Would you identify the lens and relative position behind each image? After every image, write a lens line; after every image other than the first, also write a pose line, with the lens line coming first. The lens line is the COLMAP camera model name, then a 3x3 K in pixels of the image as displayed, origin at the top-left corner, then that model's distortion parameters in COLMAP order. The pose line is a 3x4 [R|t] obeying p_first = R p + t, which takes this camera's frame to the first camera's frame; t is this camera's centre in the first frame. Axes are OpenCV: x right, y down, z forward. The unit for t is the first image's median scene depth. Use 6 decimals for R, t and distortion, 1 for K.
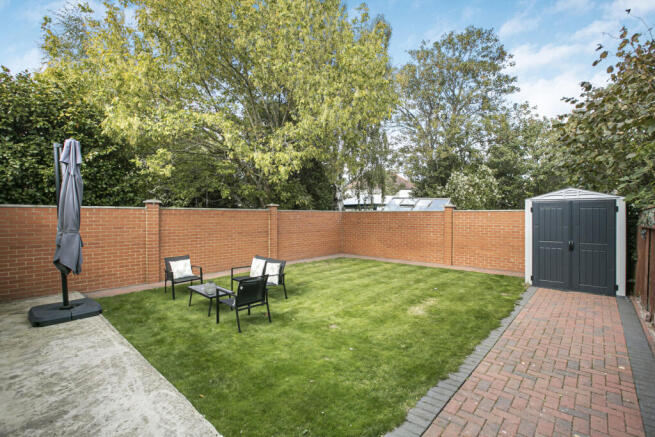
lens RADIAL K [[306.7, 0, 333.2], [0, 306.7, 216.9], [0, 0, 1]] dist [-0.090741, 0.056656]
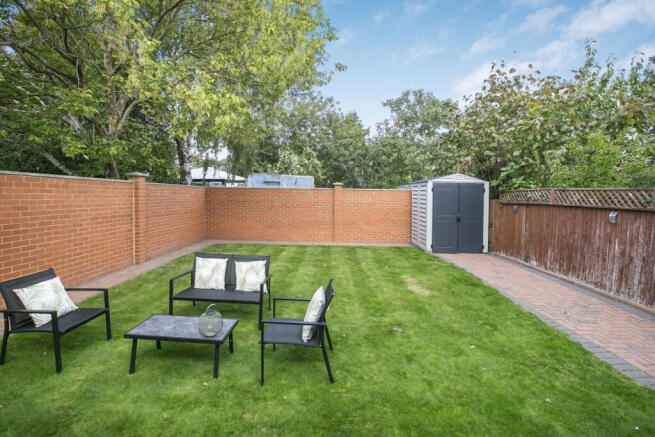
lens RADIAL K [[307.1, 0, 325.7], [0, 307.1, 195.6], [0, 0, 1]] dist [-0.049856, 0.018227]
pose [[0.756605, 0.008353, 0.653819, -0.487428], [-0.009039, 0.999956, -0.002316, 0.007364], [-0.653810, -0.004157, 0.756648, 0.372632]]
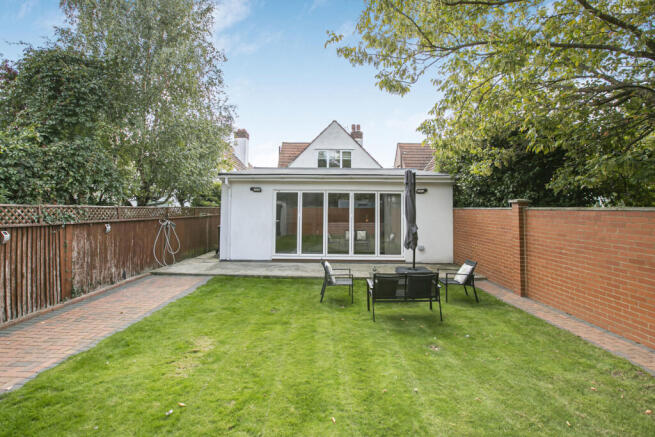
lens RADIAL K [[307.1, 0, 325.7], [0, 307.1, 195.6], [0, 0, 1]] dist [-0.049856, 0.018227]
pose [[-0.748253, -0.036928, -0.662384, 0.459400], [-0.017327, 0.999197, -0.036132, -0.028355], [0.663187, -0.015559, -0.748292, 1.445089]]
